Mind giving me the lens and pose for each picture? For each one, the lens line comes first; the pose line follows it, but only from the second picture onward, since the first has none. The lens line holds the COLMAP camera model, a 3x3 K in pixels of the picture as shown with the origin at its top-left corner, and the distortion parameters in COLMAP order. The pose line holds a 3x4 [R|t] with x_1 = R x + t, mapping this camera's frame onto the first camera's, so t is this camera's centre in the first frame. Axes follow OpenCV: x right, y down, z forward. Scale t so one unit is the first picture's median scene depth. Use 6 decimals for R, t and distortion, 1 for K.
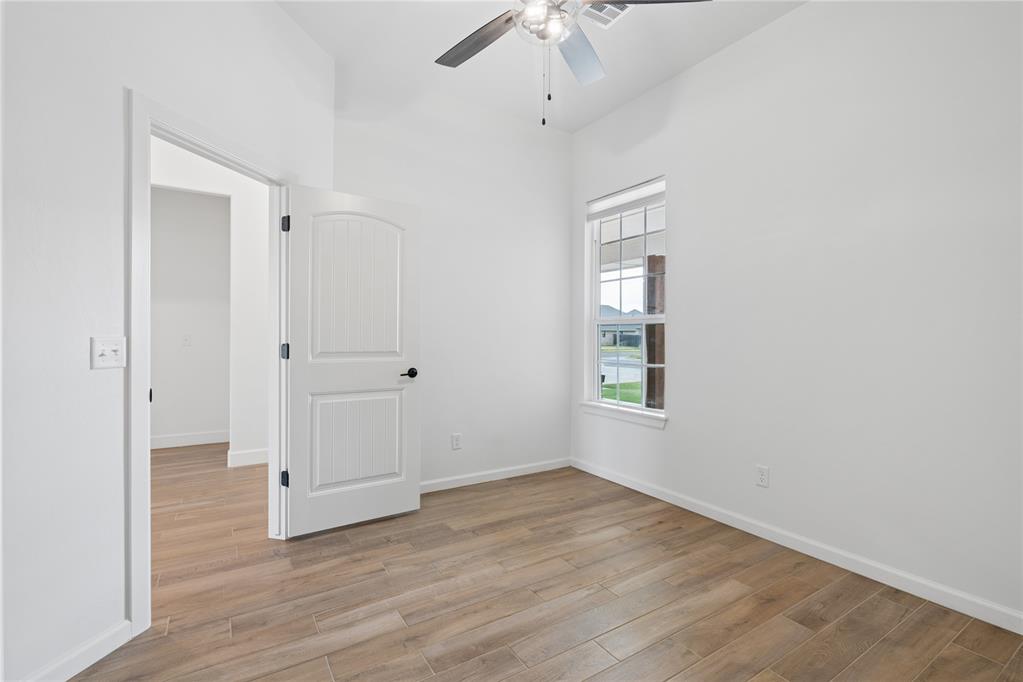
lens RADIAL K [[467.7, 0, 505.0], [0, 467.7, 336.5], [0, 0, 1]] dist [-0.000905, -0.000525]
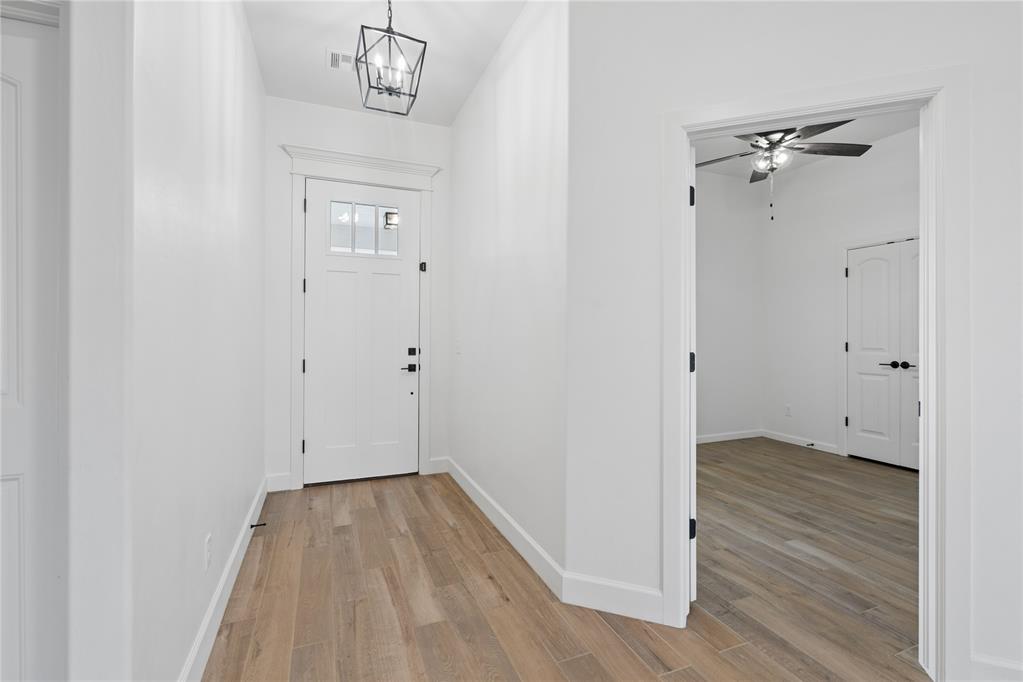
lens RADIAL K [[462.0, 0, 510.2], [0, 462.0, 336.9], [0, 0, 1]] dist [-0.004943, 0.001266]
pose [[0.173916, -0.011319, 0.984695, -1.759132], [0.007232, 0.999922, 0.010217, -0.033444], [-0.984734, 0.005344, 0.173984, 1.611655]]
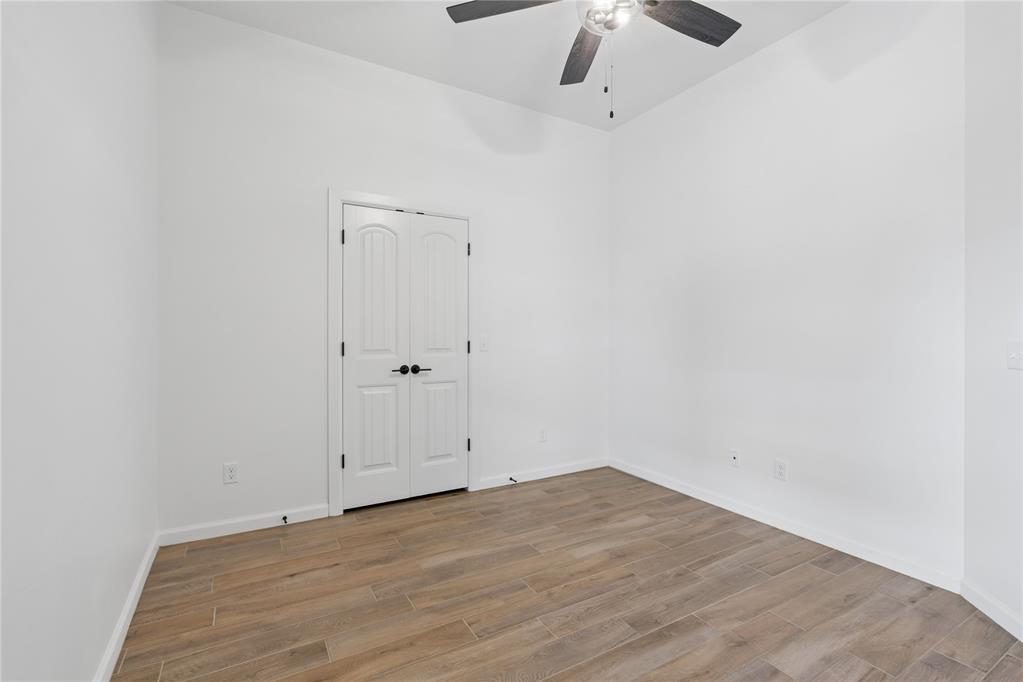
lens RADIAL K [[462.0, 0, 511.7], [0, 462.0, 337.4], [0, 0, 1]] dist [-0.004943, 0.001266]
pose [[-0.999583, -0.007998, 0.027744, 0.248535], [-0.007739, 0.999925, 0.009462, -0.003725], [-0.027817, 0.009244, -0.999570, 1.871788]]
